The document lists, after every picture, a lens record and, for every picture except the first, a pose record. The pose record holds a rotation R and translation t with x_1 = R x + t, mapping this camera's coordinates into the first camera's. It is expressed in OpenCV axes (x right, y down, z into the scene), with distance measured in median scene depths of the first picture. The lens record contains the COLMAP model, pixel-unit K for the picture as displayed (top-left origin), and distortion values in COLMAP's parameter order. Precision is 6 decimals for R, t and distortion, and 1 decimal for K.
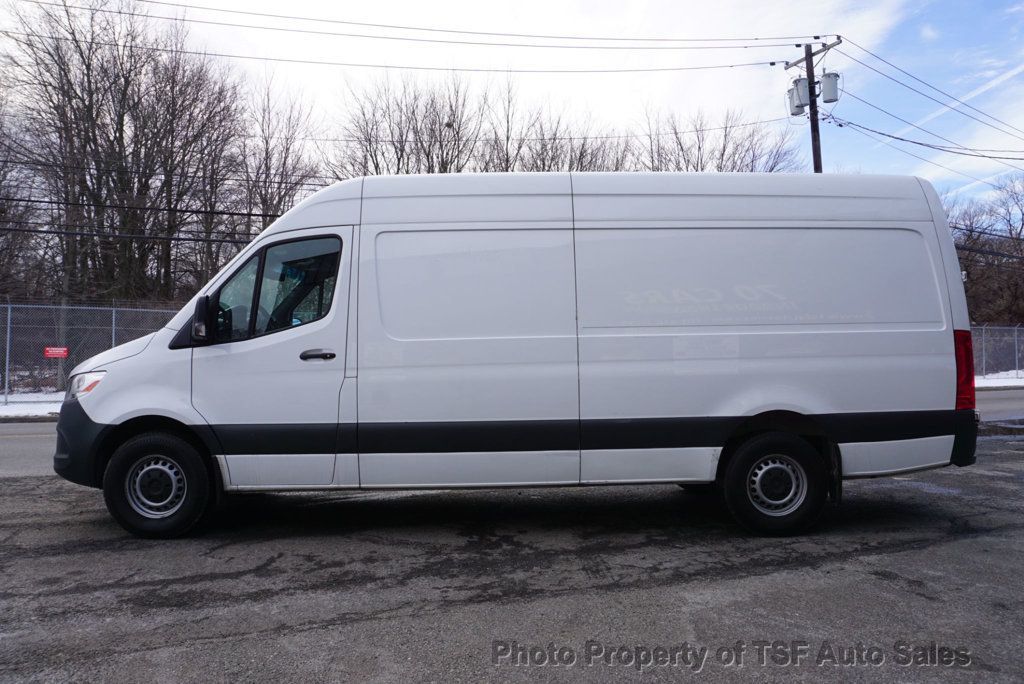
lens RADIAL K [[707.3, 0, 512.0], [0, 707.3, 342.0], [0, 0, 1]] dist [-0.068869, 0.000969]
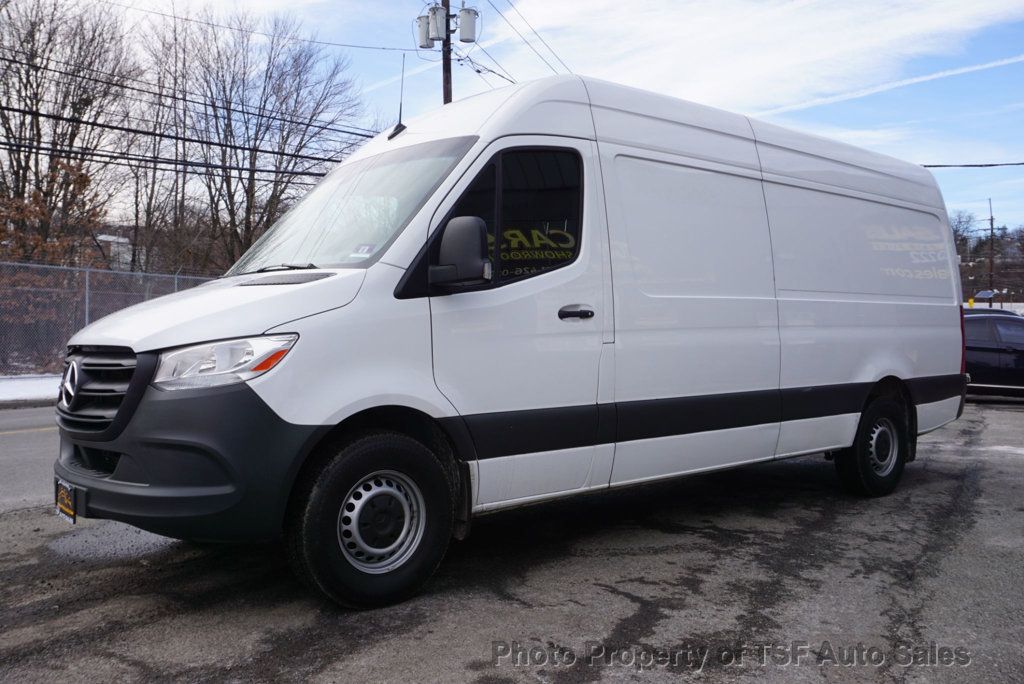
lens RADIAL K [[893.2, 0, 512.0], [0, 893.2, 342.0], [0, 0, 1]] dist [-0.011835, 0.001577]
pose [[0.779145, 0.002308, 0.626840, -0.910133], [-0.021254, 0.999516, 0.022737, 0.029120], [-0.626484, -0.031038, 0.778816, 0.314544]]
